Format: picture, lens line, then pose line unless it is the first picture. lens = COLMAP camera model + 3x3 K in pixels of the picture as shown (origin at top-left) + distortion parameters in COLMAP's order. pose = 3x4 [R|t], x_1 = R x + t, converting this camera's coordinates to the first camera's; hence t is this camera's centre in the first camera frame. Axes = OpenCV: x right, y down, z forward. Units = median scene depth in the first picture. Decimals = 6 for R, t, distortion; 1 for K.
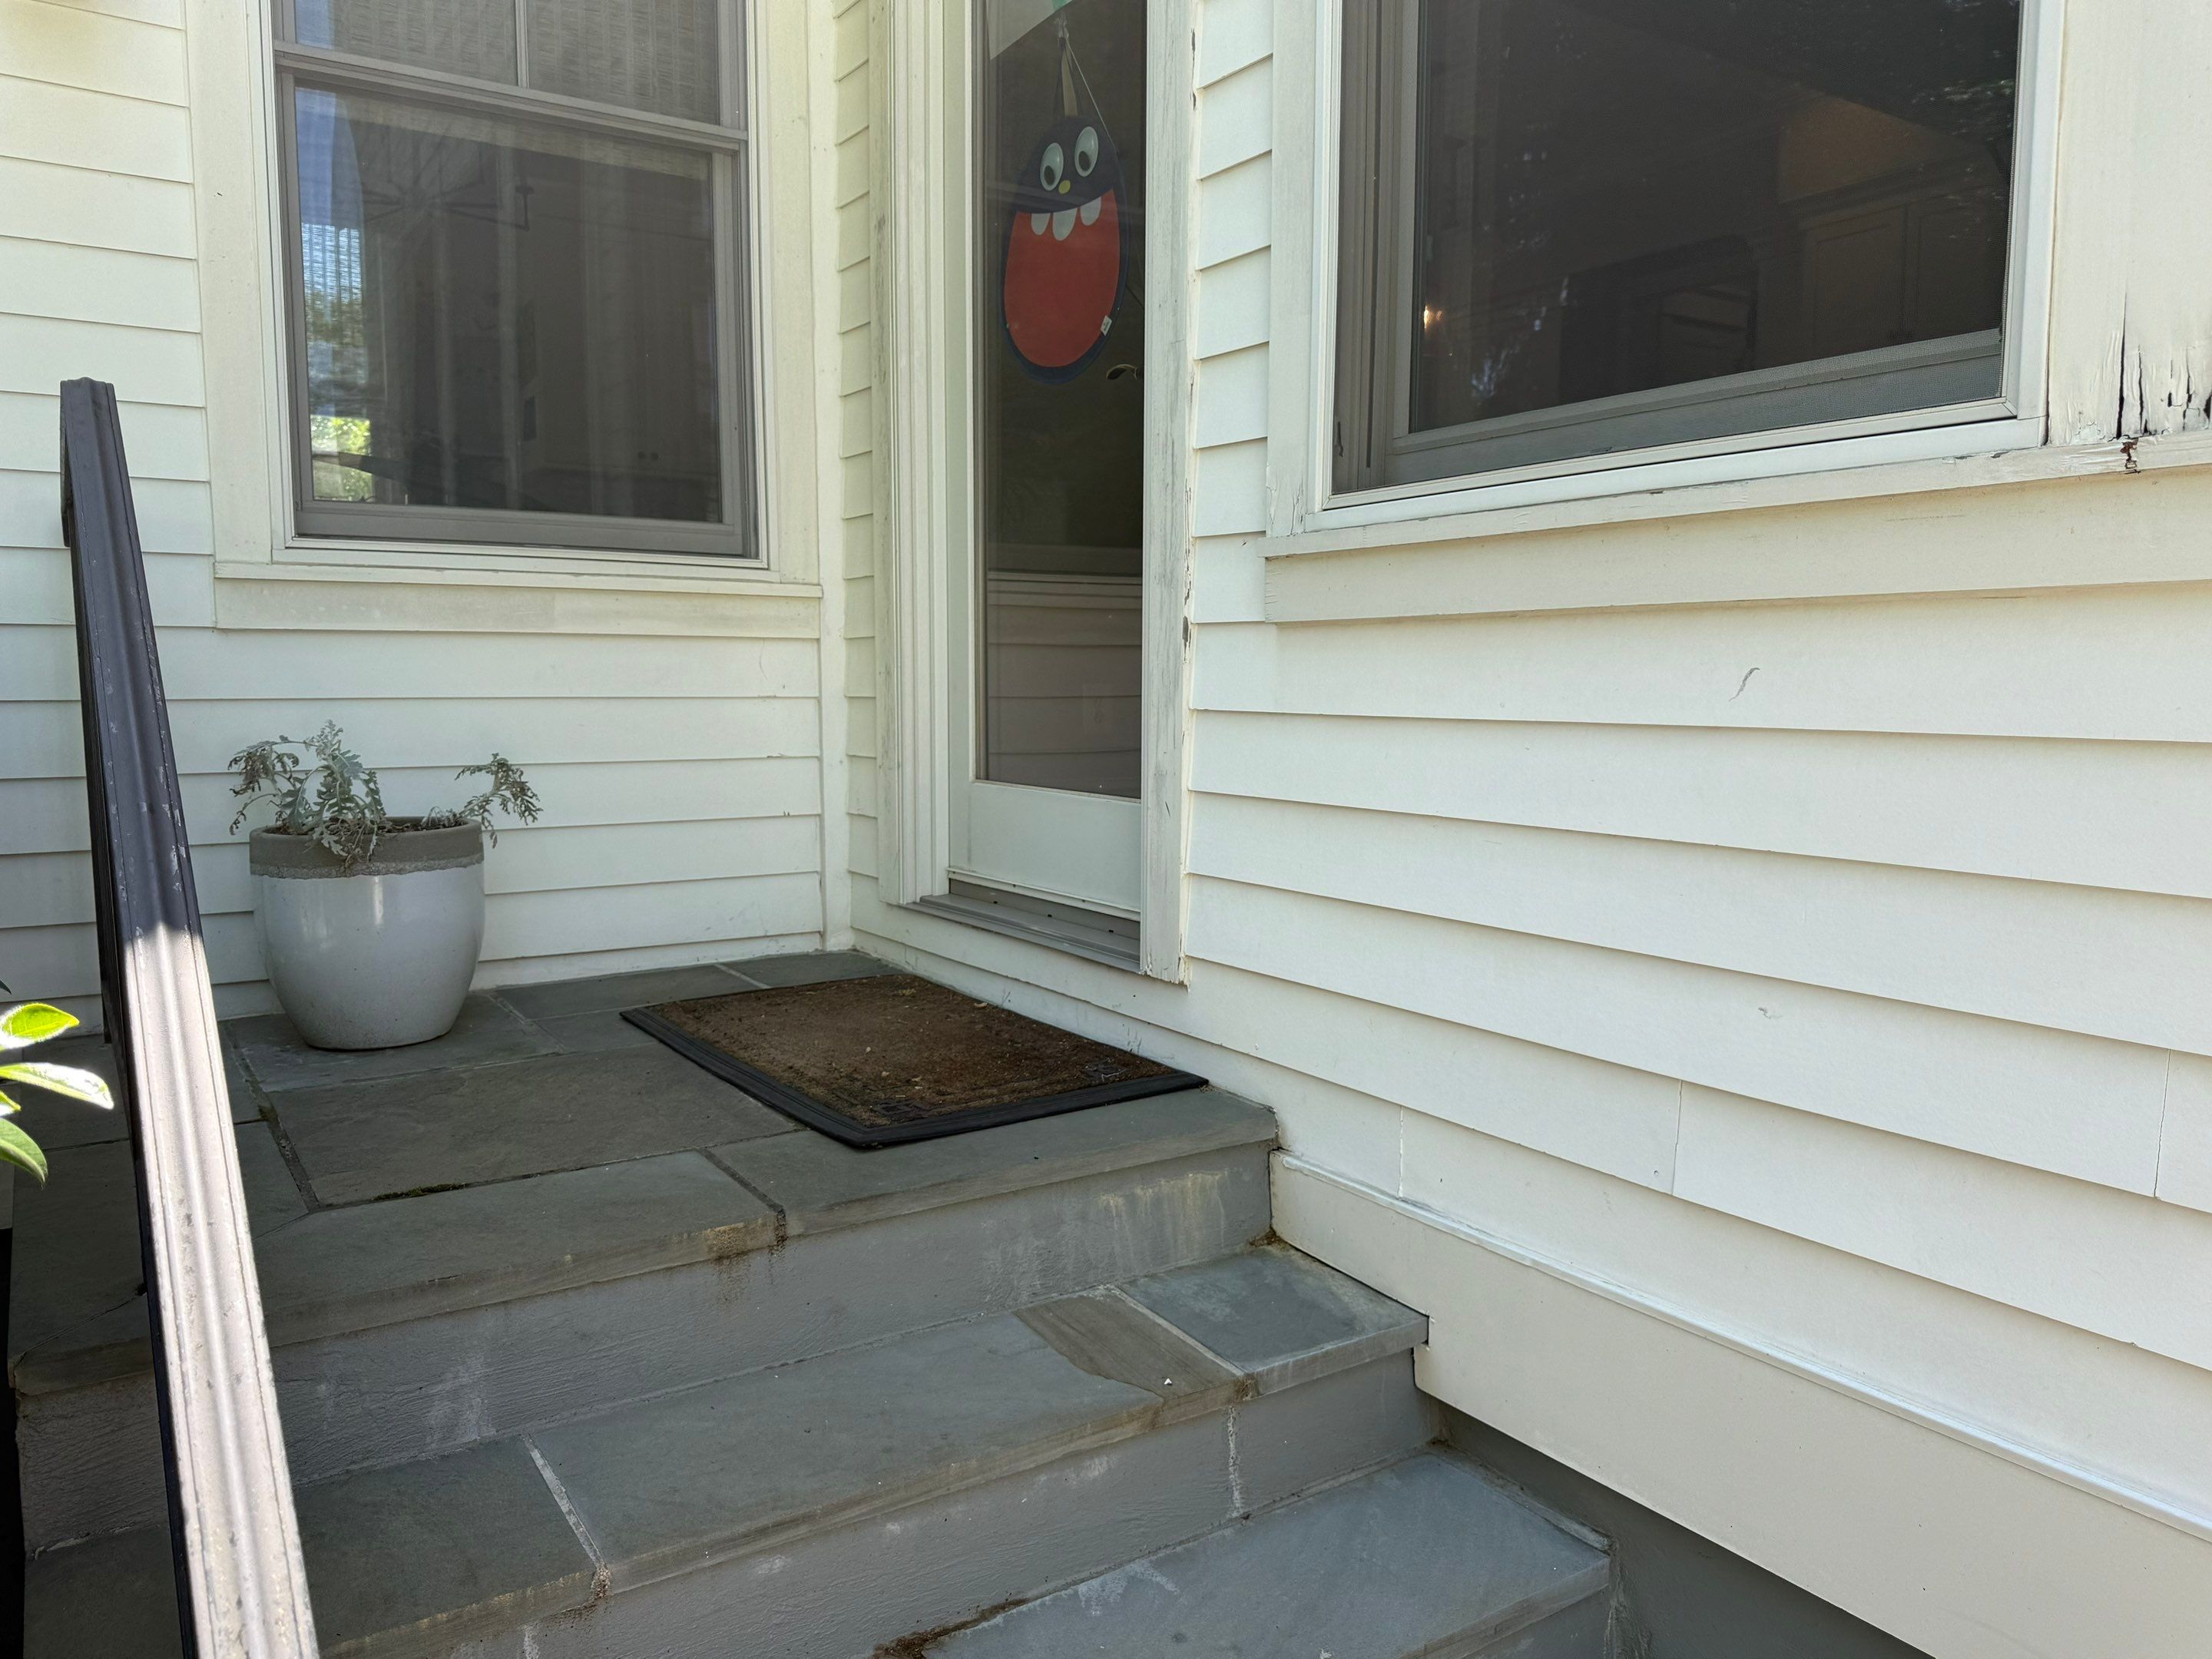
lens RADIAL K [[1567.0, 0, 1106.0], [0, 1567.0, 829.5], [0, 0, 1]] dist [0.124145, -0.181579]
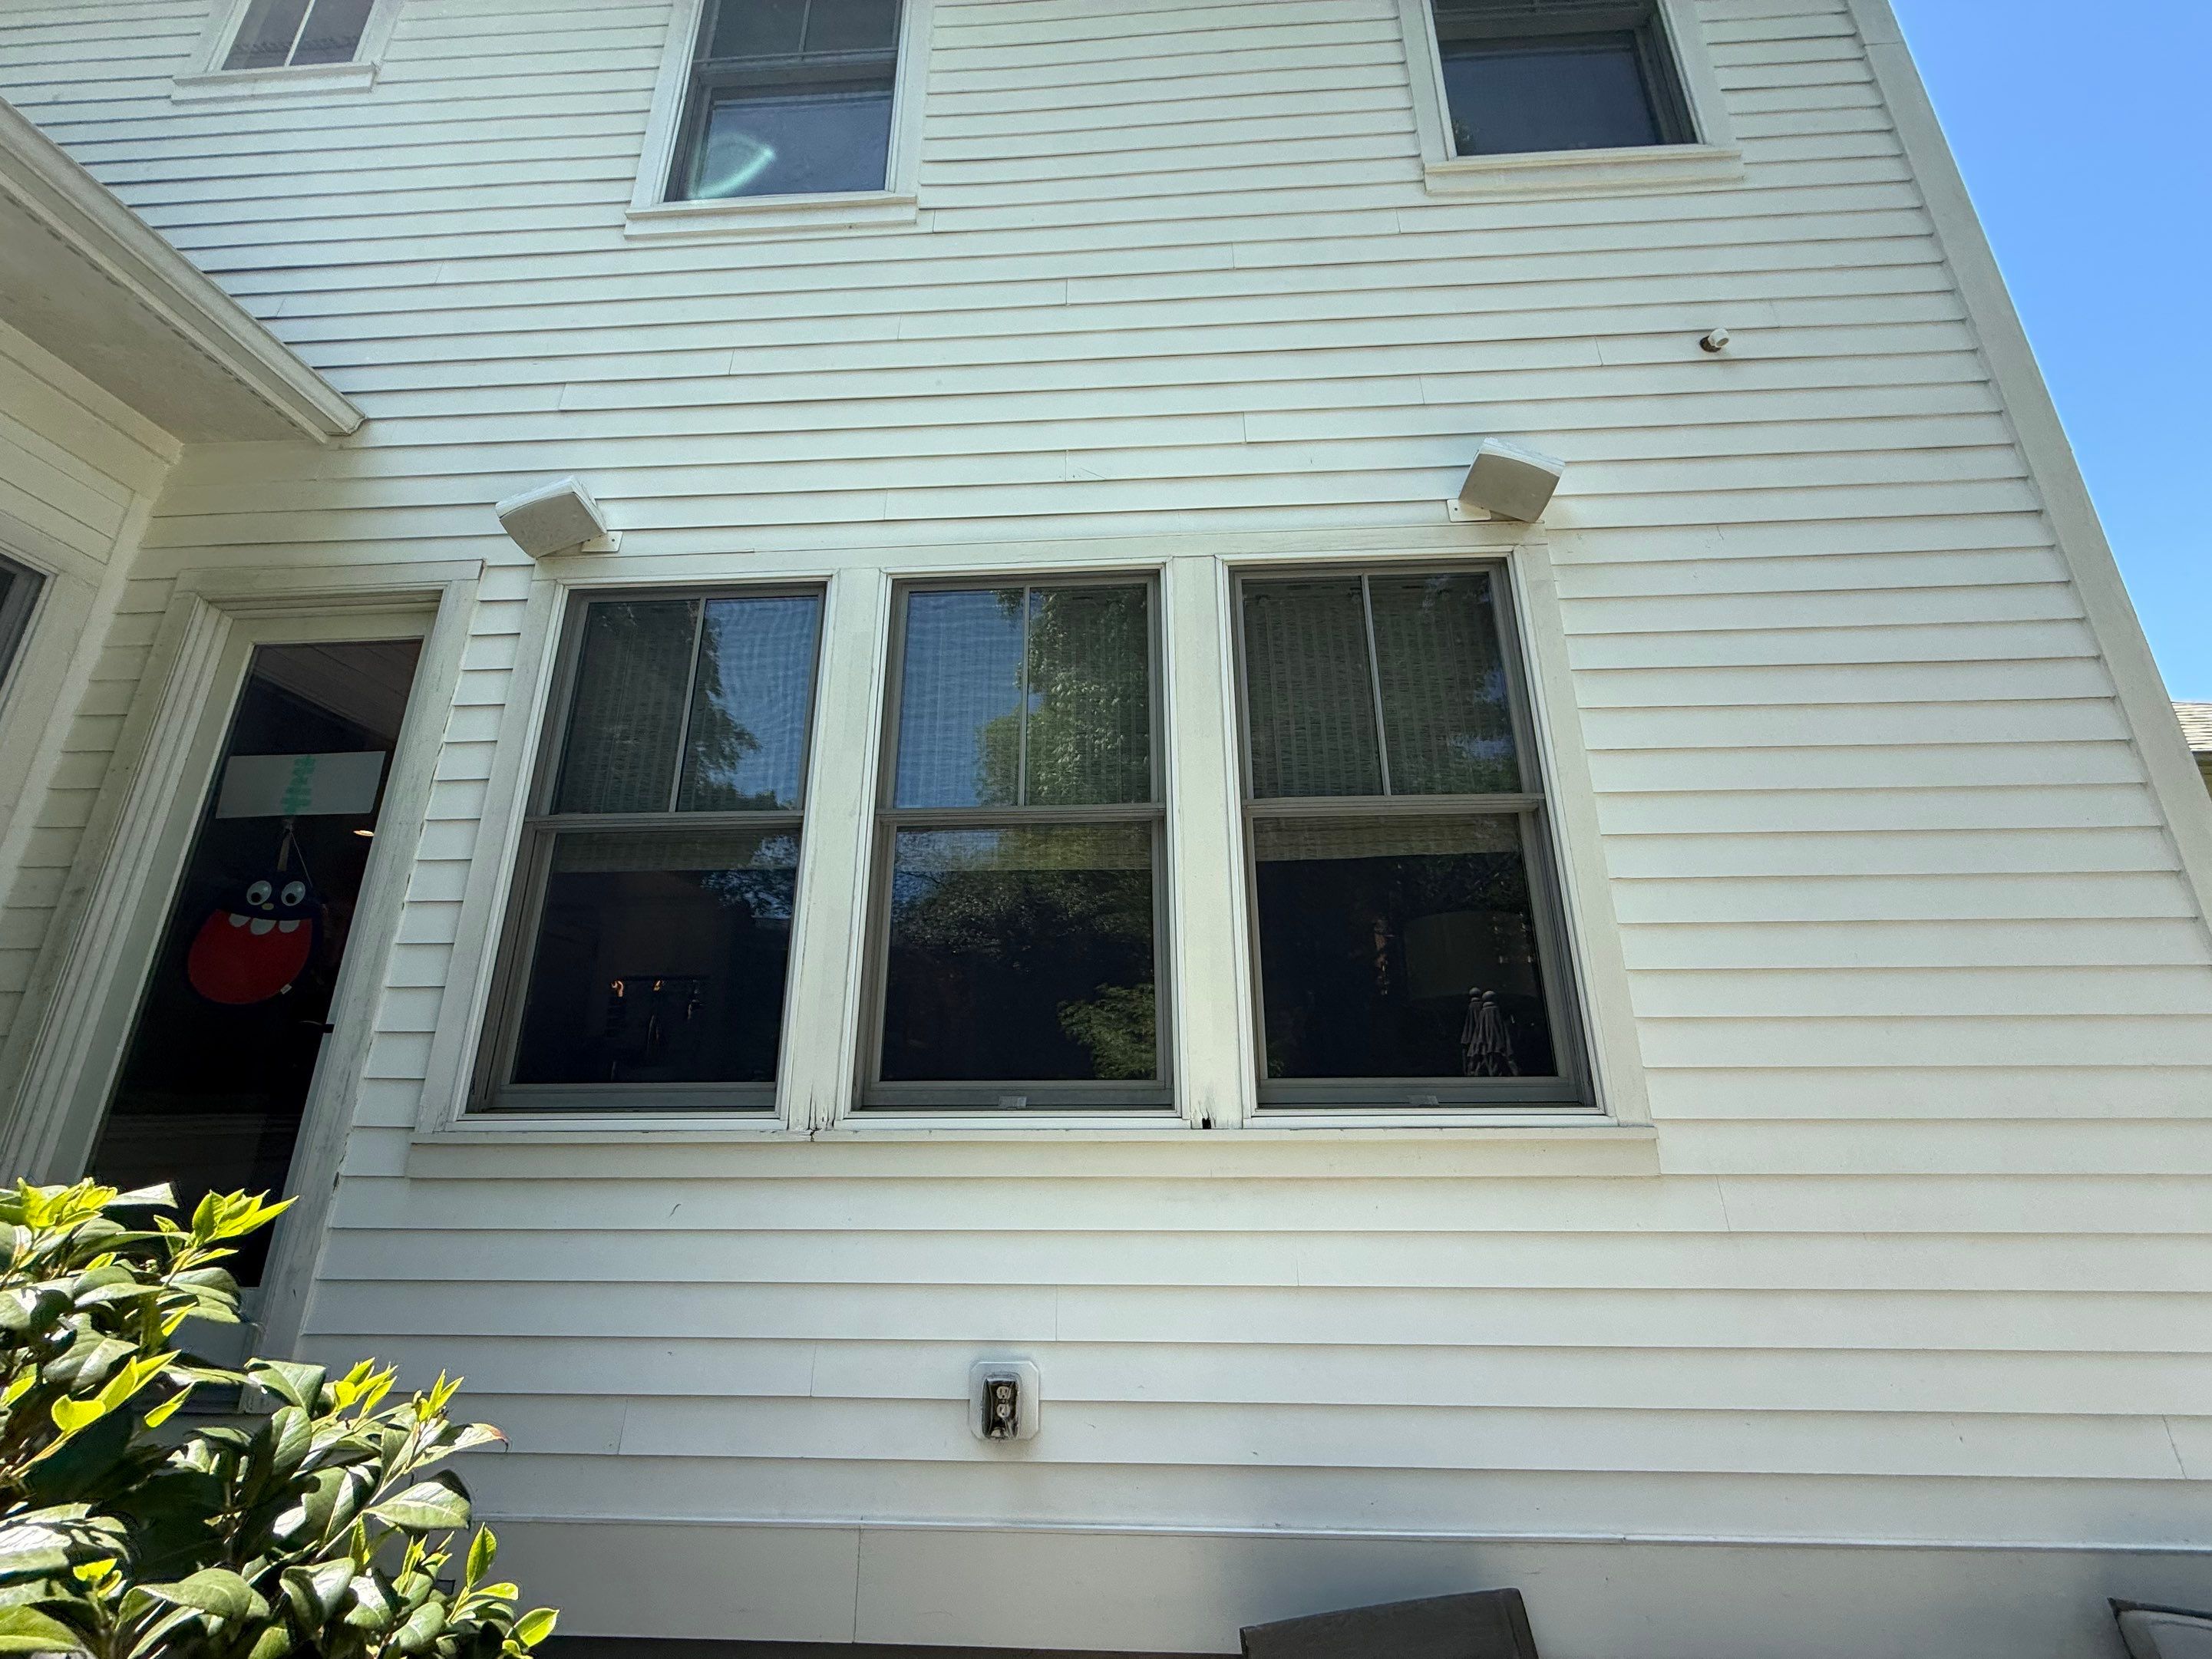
lens RADIAL K [[882.0, 0, 1095.2], [0, 882.0, 828.2], [0, 0, 1]] dist [0.001152, -0.000102]
pose [[0.588279, 0.233980, 0.774068, -0.314097], [0.083225, 0.934624, -0.345761, -0.083240], [-0.804364, 0.267826, 0.530347, -0.331966]]
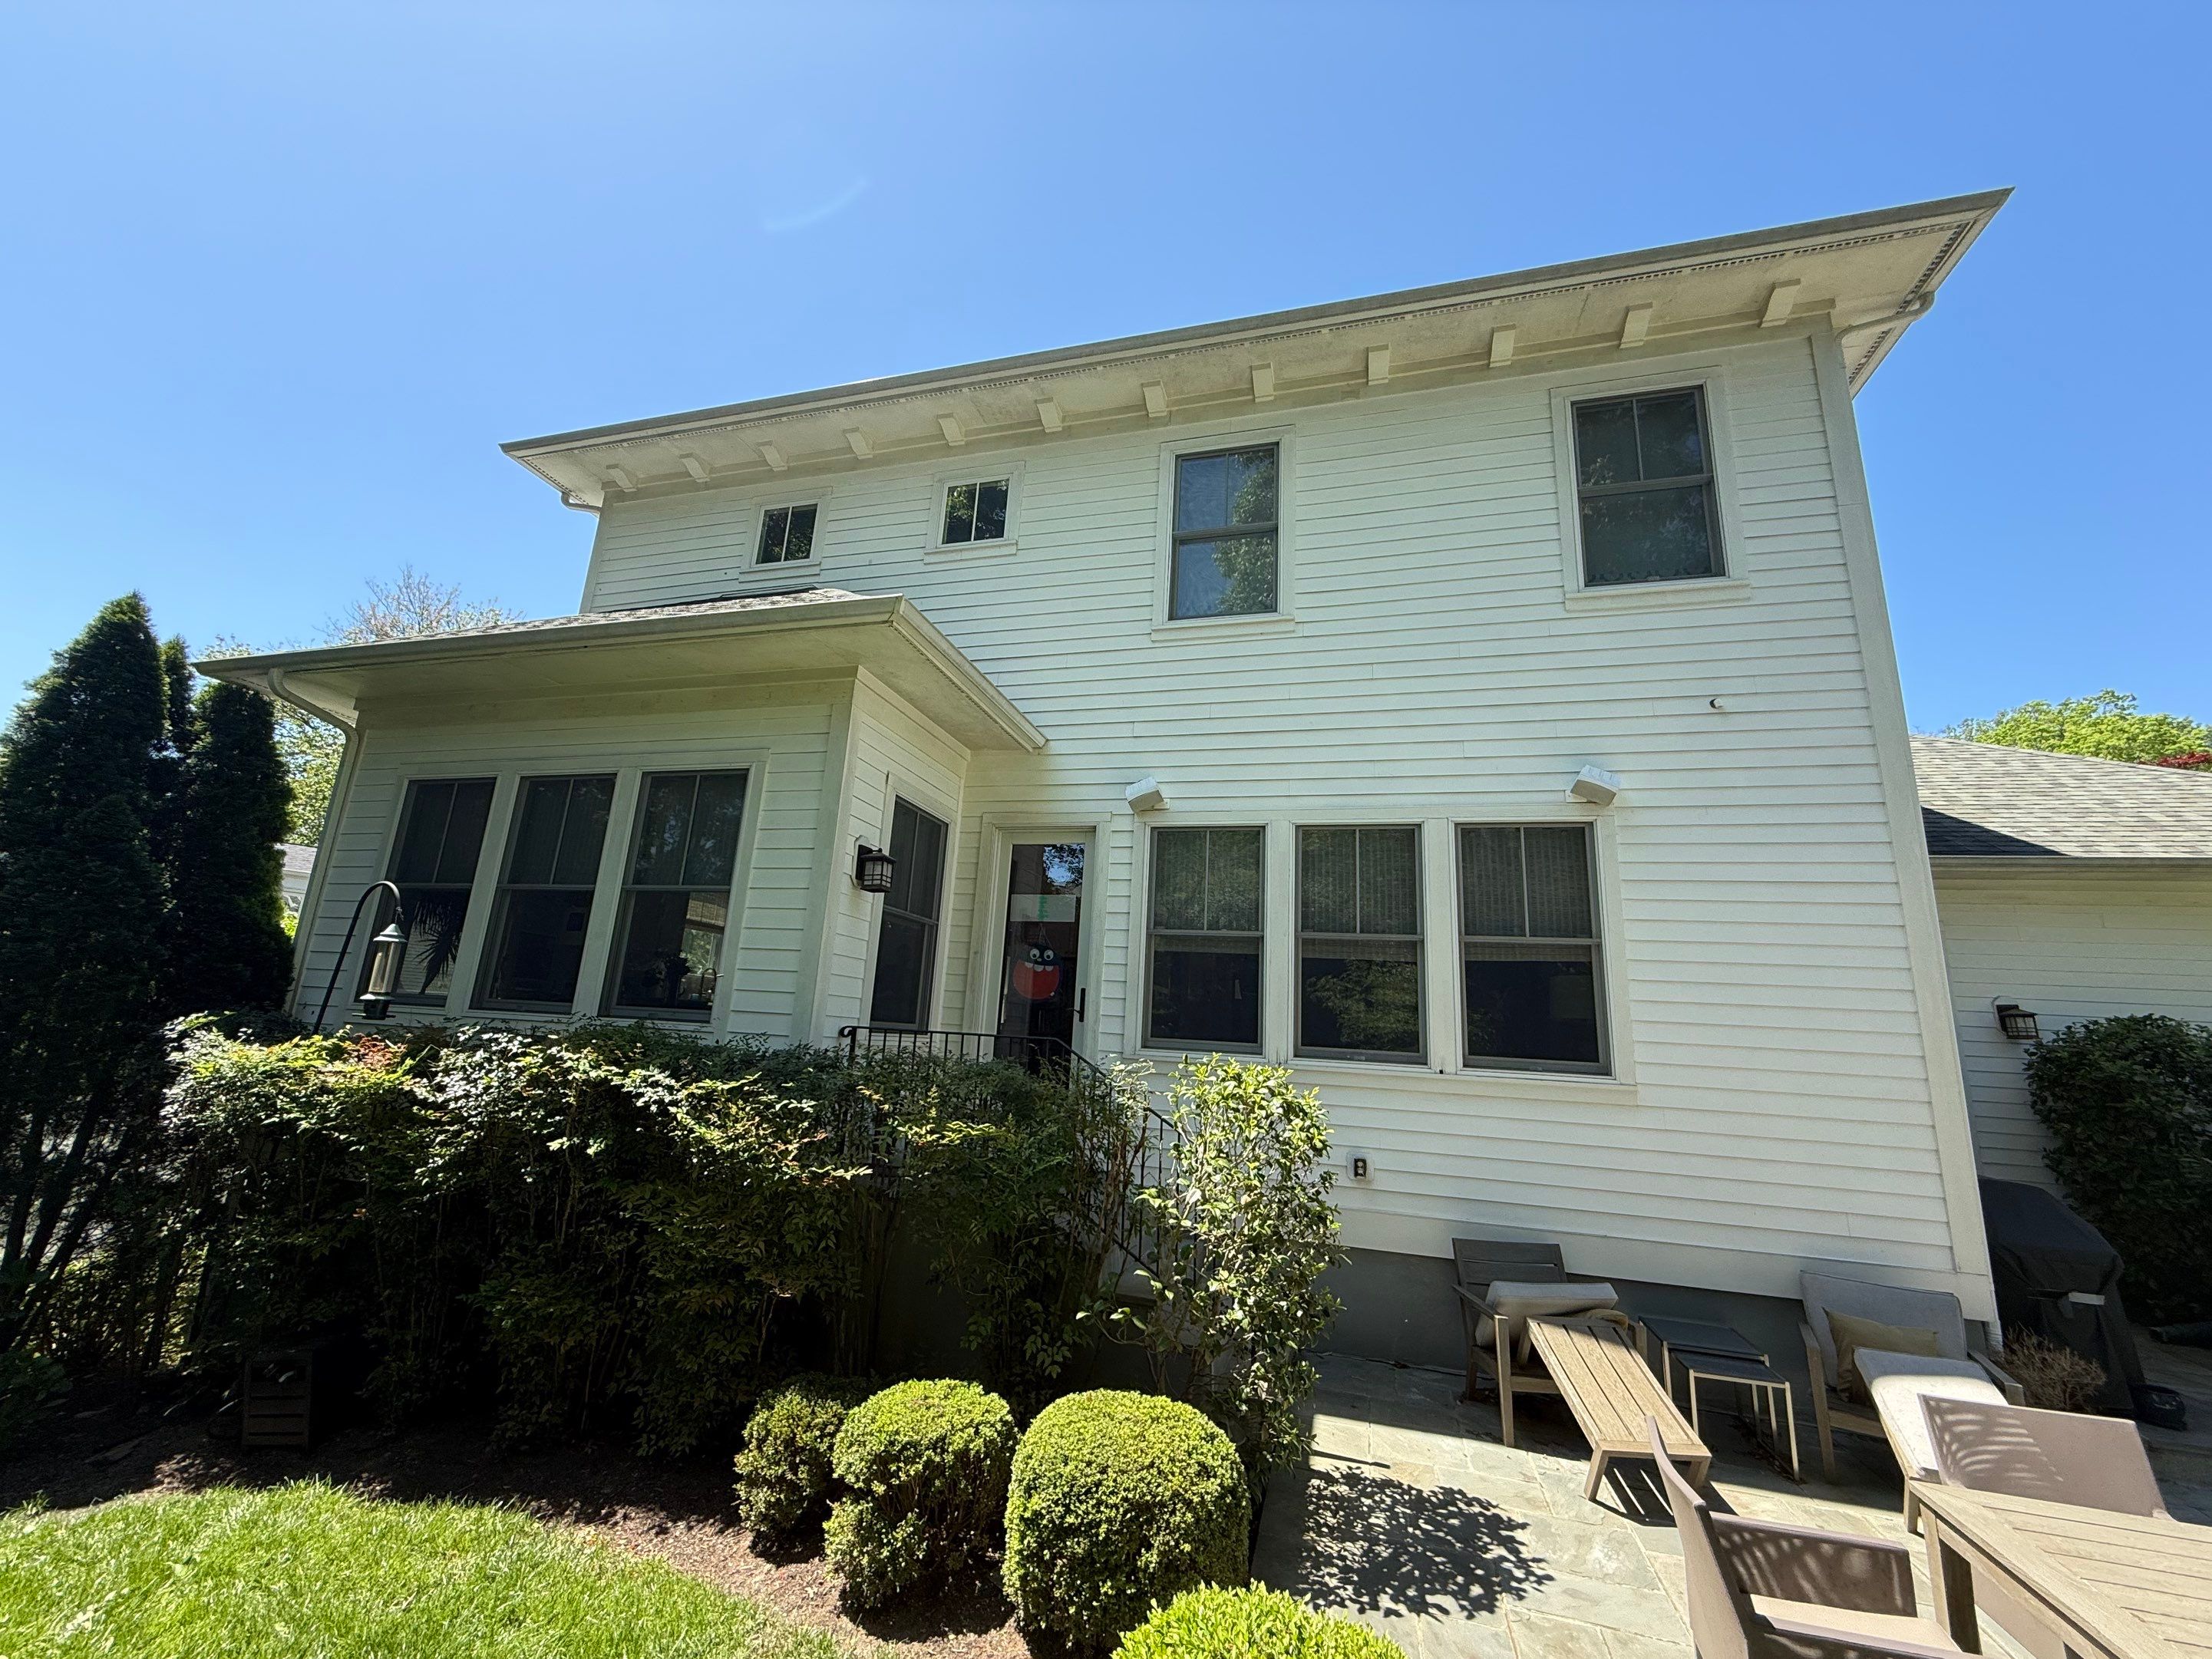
lens RADIAL K [[882.0, 0, 1095.2], [0, 882.0, 828.2], [0, 0, 1]] dist [0.001152, -0.000102]
pose [[0.756012, 0.192254, 0.625687, -1.772914], [0.007113, 0.953423, -0.301552, -0.018915], [-0.654519, 0.232428, 0.719432, -1.102993]]
